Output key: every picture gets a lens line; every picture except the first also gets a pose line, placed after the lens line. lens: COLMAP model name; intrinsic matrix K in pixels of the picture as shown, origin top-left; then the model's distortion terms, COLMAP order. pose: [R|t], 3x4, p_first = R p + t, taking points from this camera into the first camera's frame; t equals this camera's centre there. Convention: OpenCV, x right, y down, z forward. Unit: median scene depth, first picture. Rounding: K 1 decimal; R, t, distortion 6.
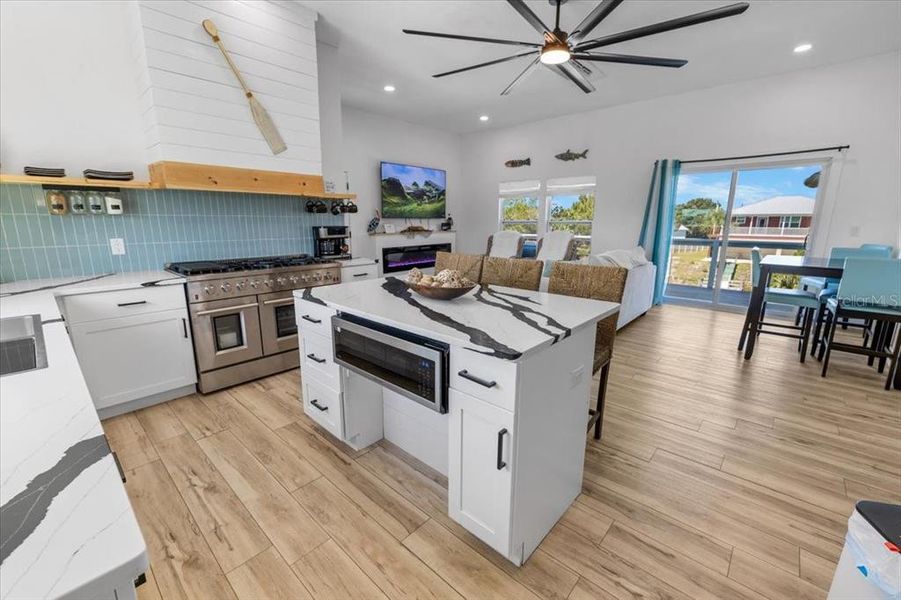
lens RADIAL K [[381.9, 0, 450.8], [0, 381.9, 298.8], [0, 0, 1]] dist [0.002713, 0.000069]
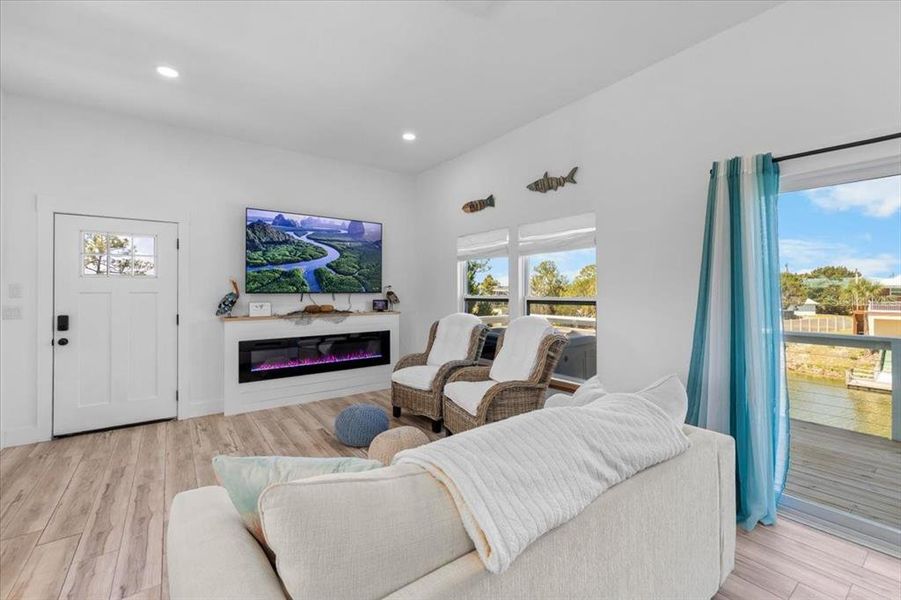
lens RADIAL K [[381.9, 0, 454.2], [0, 381.9, 287.1], [0, 0, 1]] dist [0.002713, 0.000069]
pose [[0.977796, -0.003592, -0.209528, 0.520513], [-0.041562, 0.976667, -0.210698, -0.186626], [0.205396, 0.214728, 0.954832, 0.848875]]
